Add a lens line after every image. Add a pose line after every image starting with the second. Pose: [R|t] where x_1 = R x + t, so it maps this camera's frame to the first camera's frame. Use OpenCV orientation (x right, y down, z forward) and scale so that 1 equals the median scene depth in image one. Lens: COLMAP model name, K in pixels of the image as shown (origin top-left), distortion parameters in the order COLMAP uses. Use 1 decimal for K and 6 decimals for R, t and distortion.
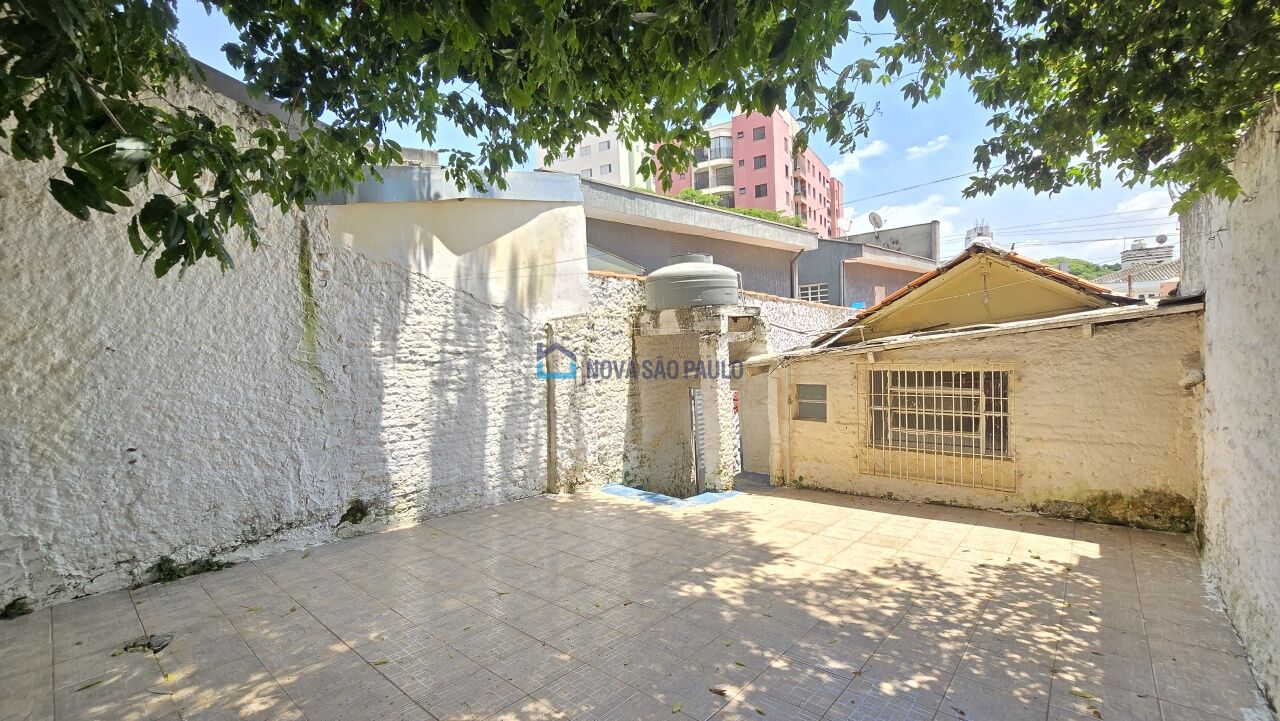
lens RADIAL K [[513.0, 0, 639.7], [0, 513.0, 361.1], [0, 0, 1]] dist [-0.009782, -0.000510]
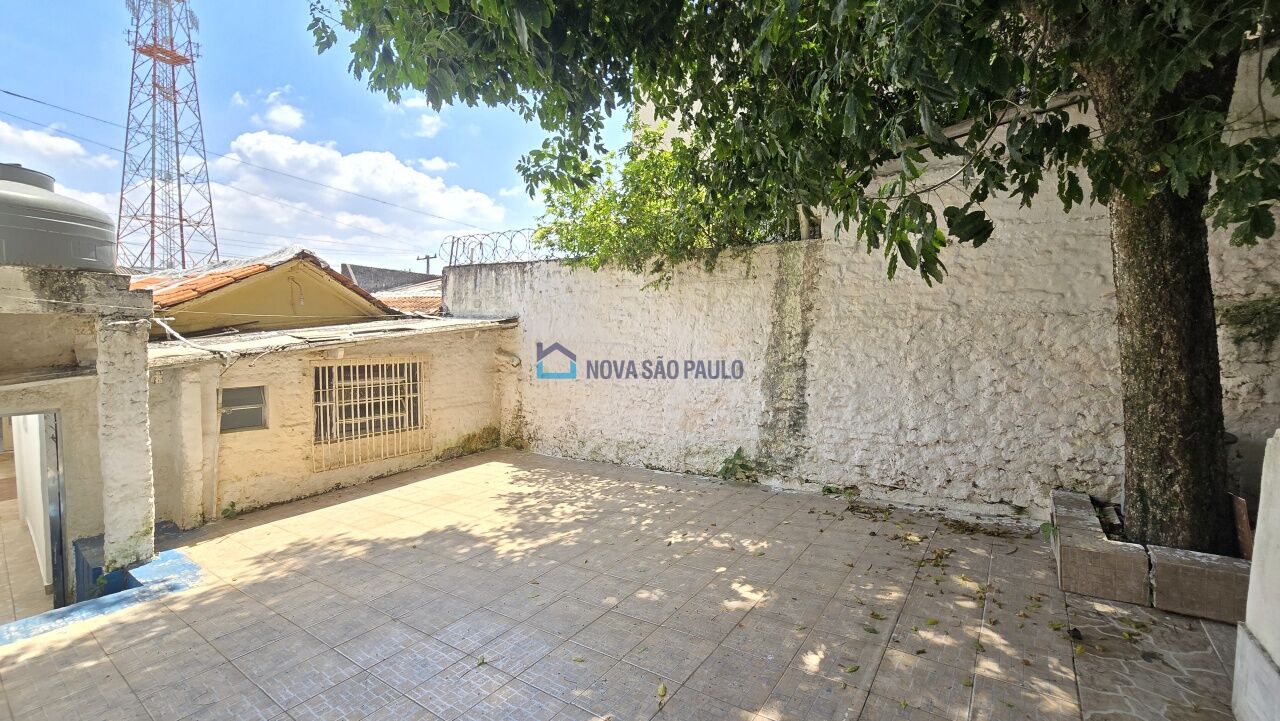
lens RADIAL K [[513.0, 0, 639.8], [0, 513.0, 361.0], [0, 0, 1]] dist [-0.009782, -0.000510]
pose [[-0.079830, -0.019423, 0.996619, -0.634112], [0.024517, 0.999469, 0.021442, 0.001745], [-0.996507, 0.026146, -0.079311, 0.498973]]
